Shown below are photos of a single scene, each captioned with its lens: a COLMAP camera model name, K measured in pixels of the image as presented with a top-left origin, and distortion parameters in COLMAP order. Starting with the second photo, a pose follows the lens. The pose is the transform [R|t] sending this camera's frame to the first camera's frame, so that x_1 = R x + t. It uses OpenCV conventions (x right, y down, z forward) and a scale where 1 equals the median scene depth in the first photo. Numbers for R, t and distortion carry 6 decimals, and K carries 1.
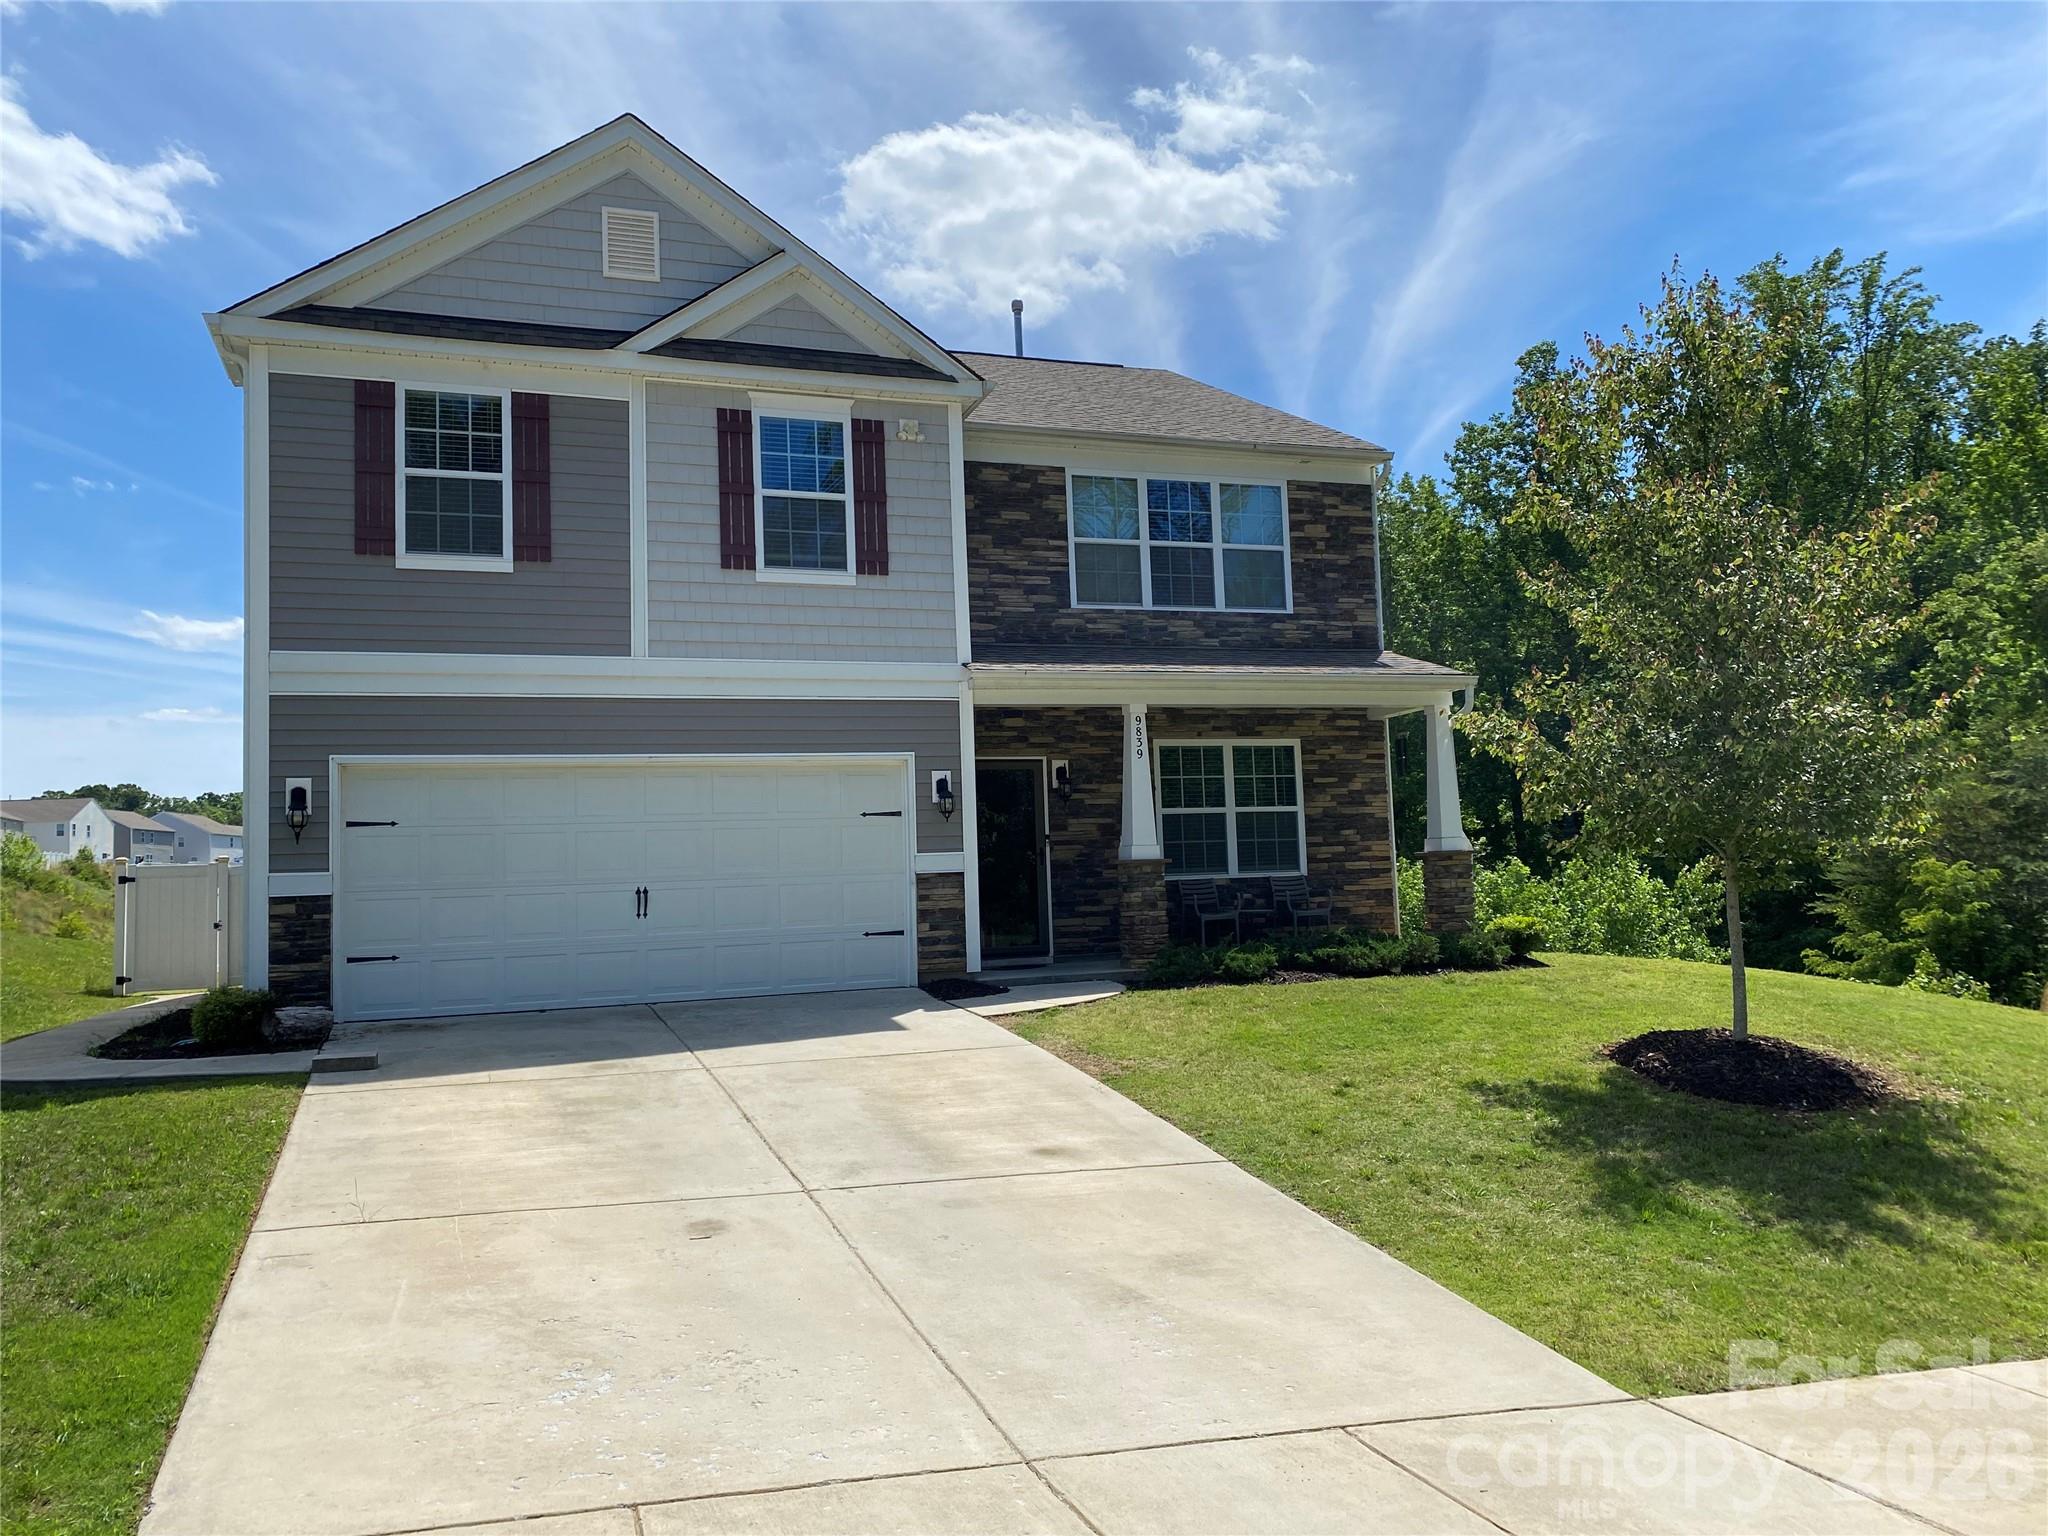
lens RADIAL K [[1543.2, 0, 1024.0], [0, 1543.2, 768.0], [0, 0, 1]] dist [0.125891, -0.167208]
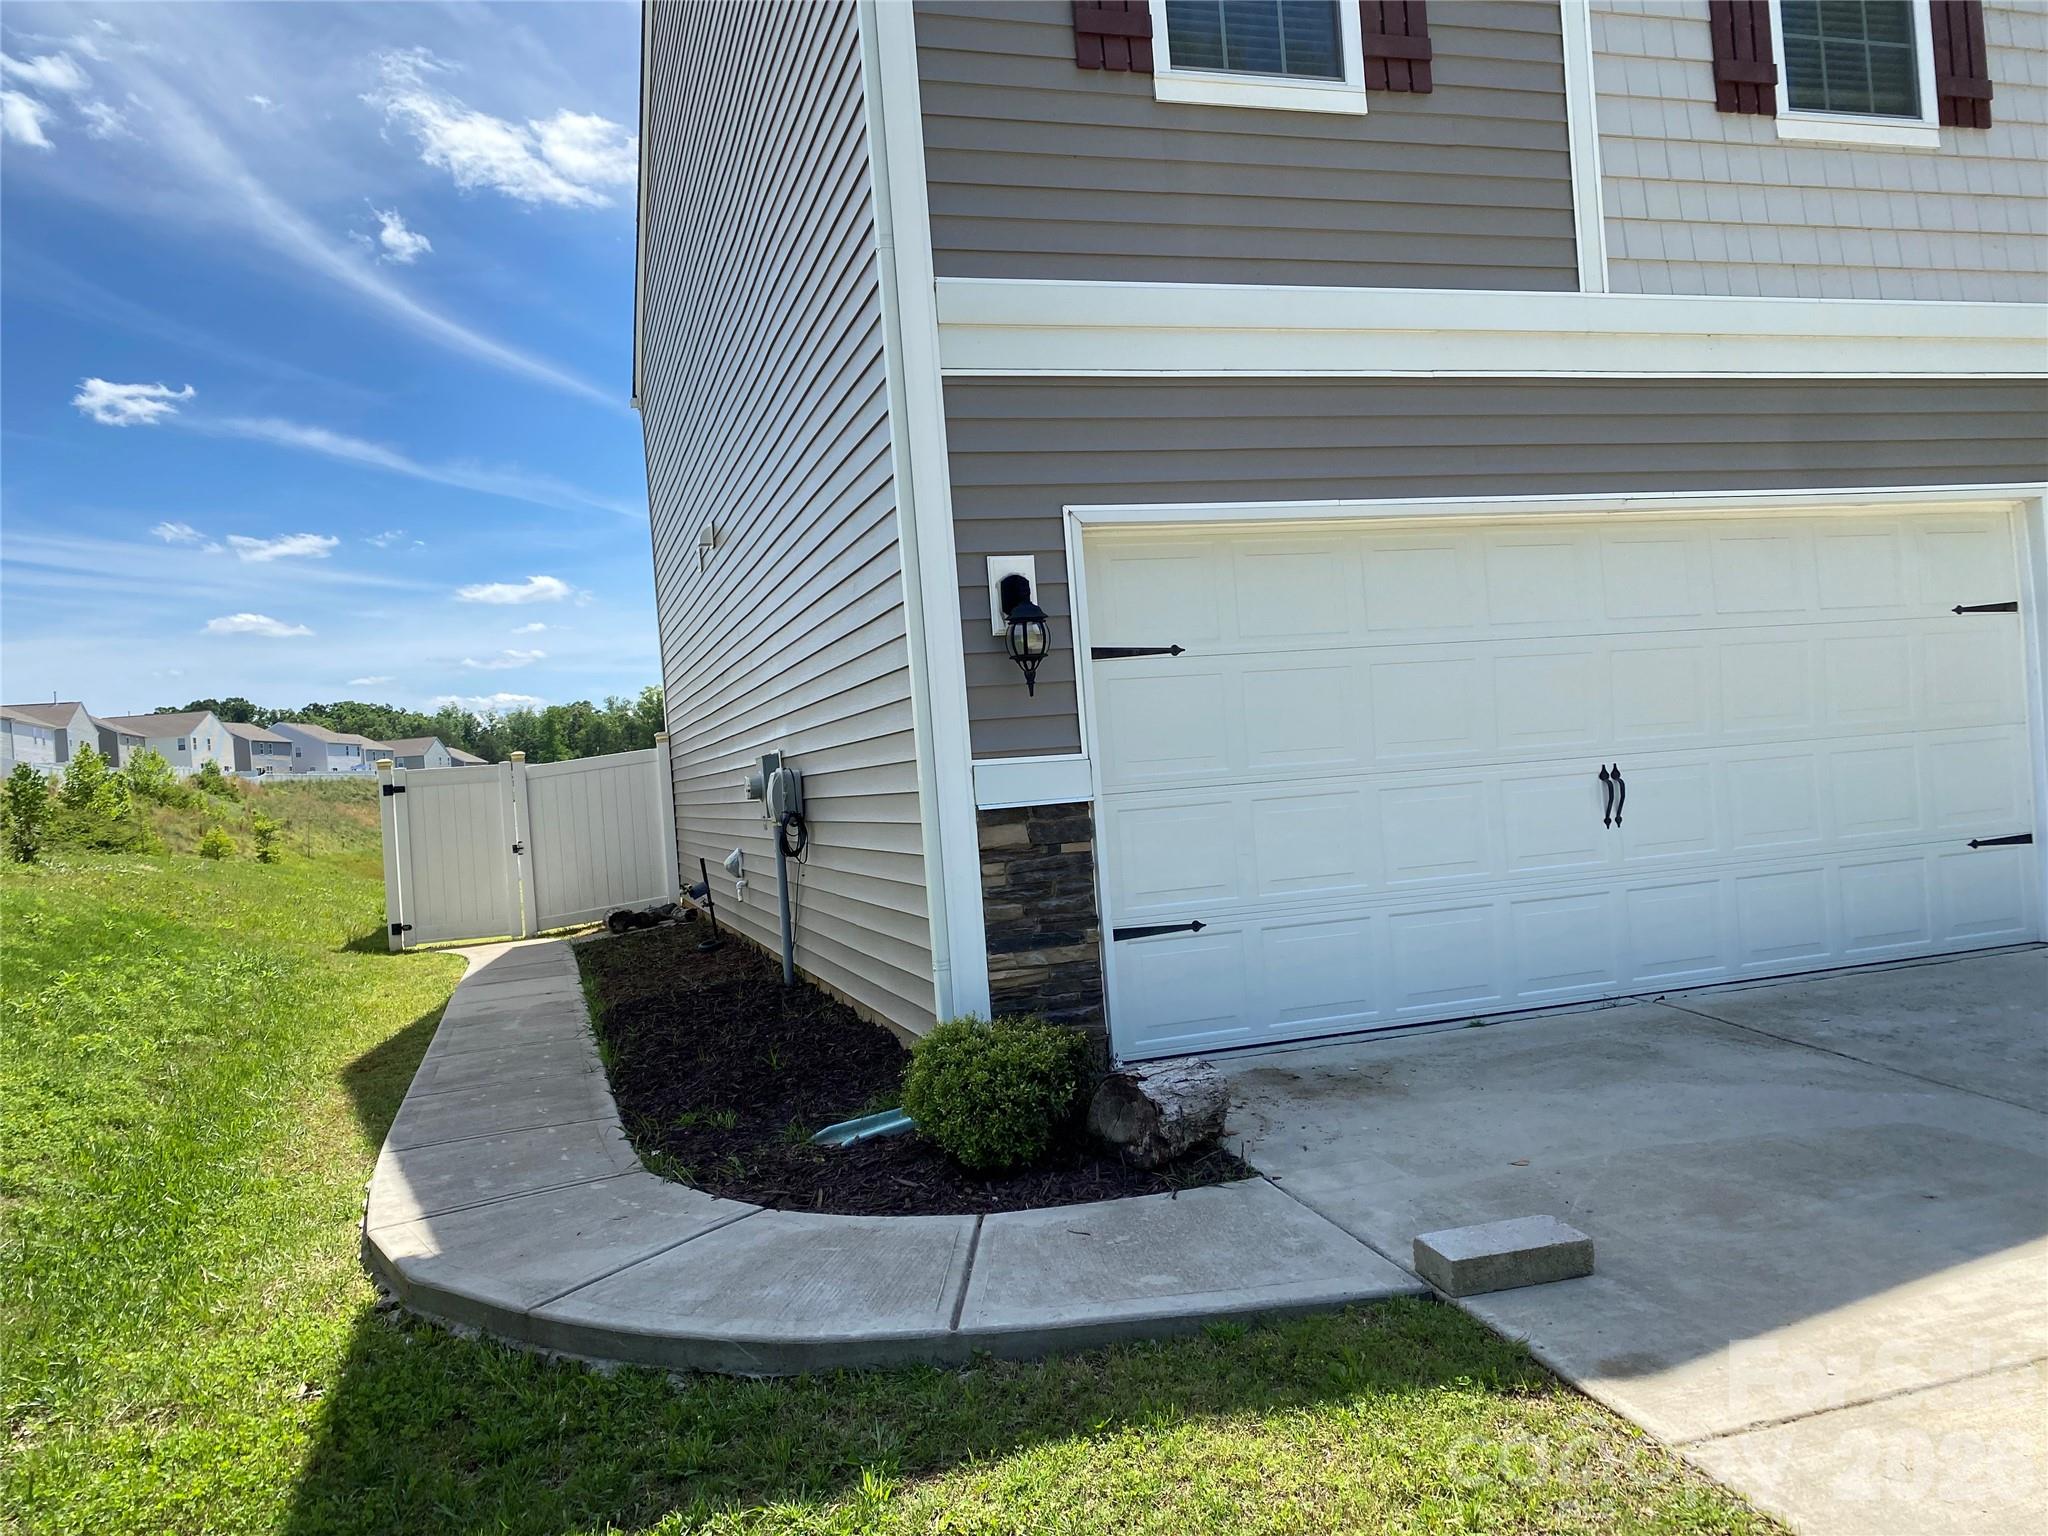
lens RADIAL K [[1552.8, 0, 1026.9], [0, 1552.8, 766.5], [0, 0, 1]] dist [0.019128, -0.000579]
pose [[0.998267, -0.038511, -0.044490, -0.336677], [0.041728, 0.996400, 0.073800, 0.026837], [0.041487, -0.075528, 0.996280, 0.410956]]
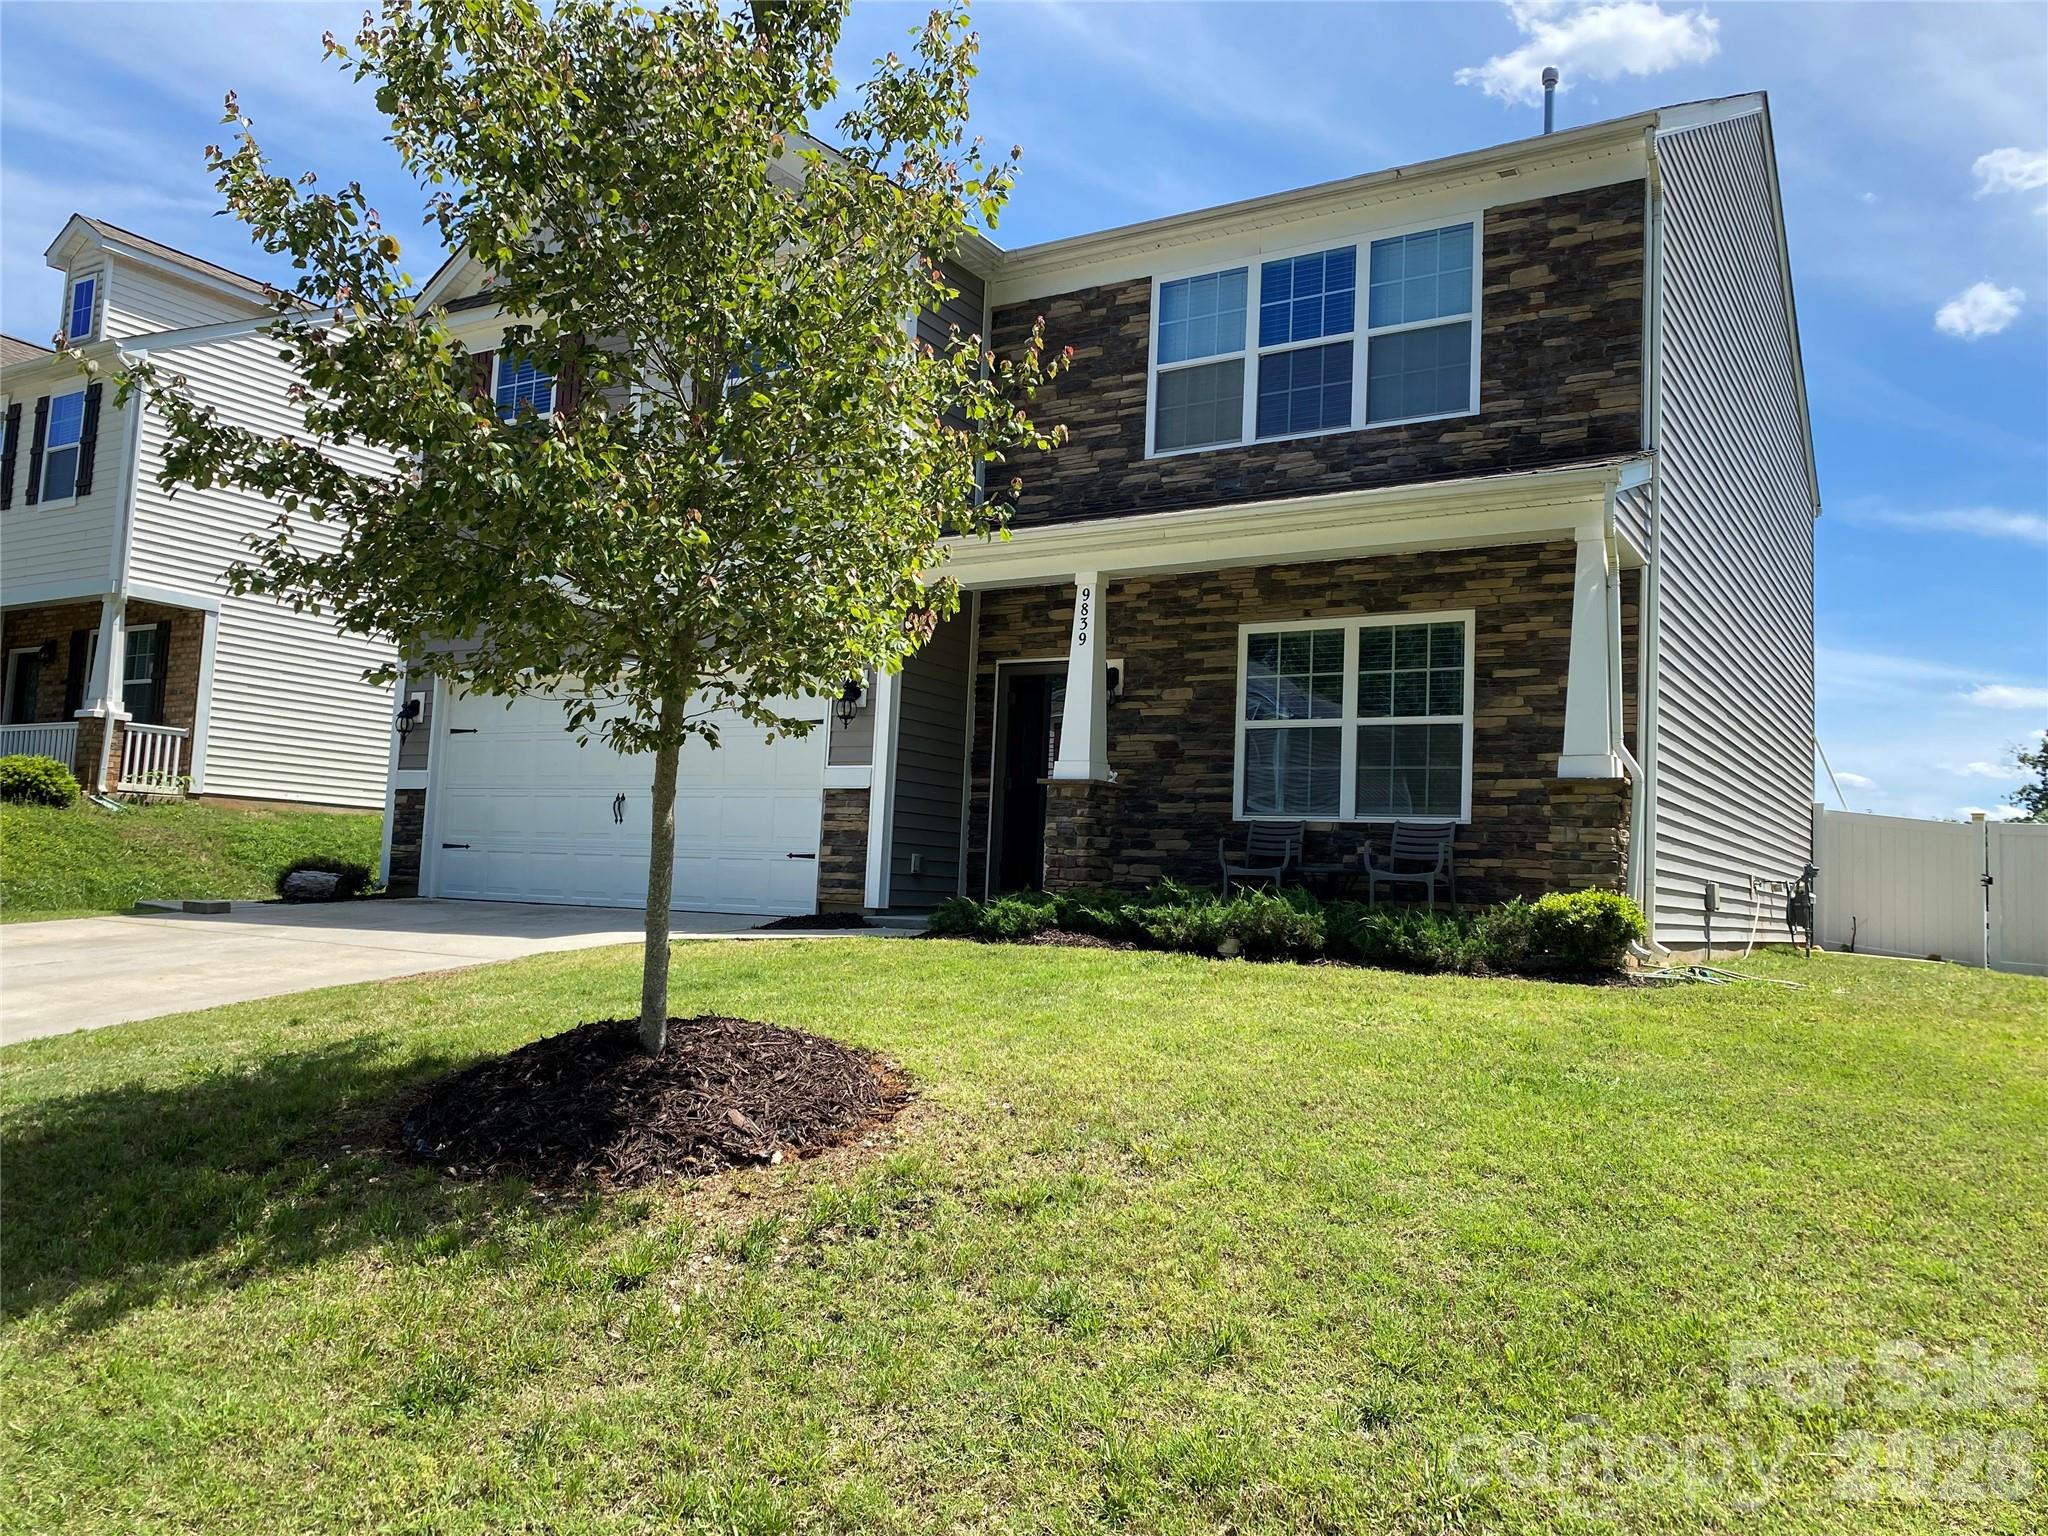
lens RADIAL K [[1564.8, 0, 1024.0], [0, 1564.8, 768.0], [0, 0, 1]] dist [0.136467, -0.339911]
pose [[0.607734, -0.002562, -0.794137, 0.609472], [-0.005615, 0.999956, -0.007523, 0.054598], [0.794121, 0.009032, 0.607692, 0.482783]]
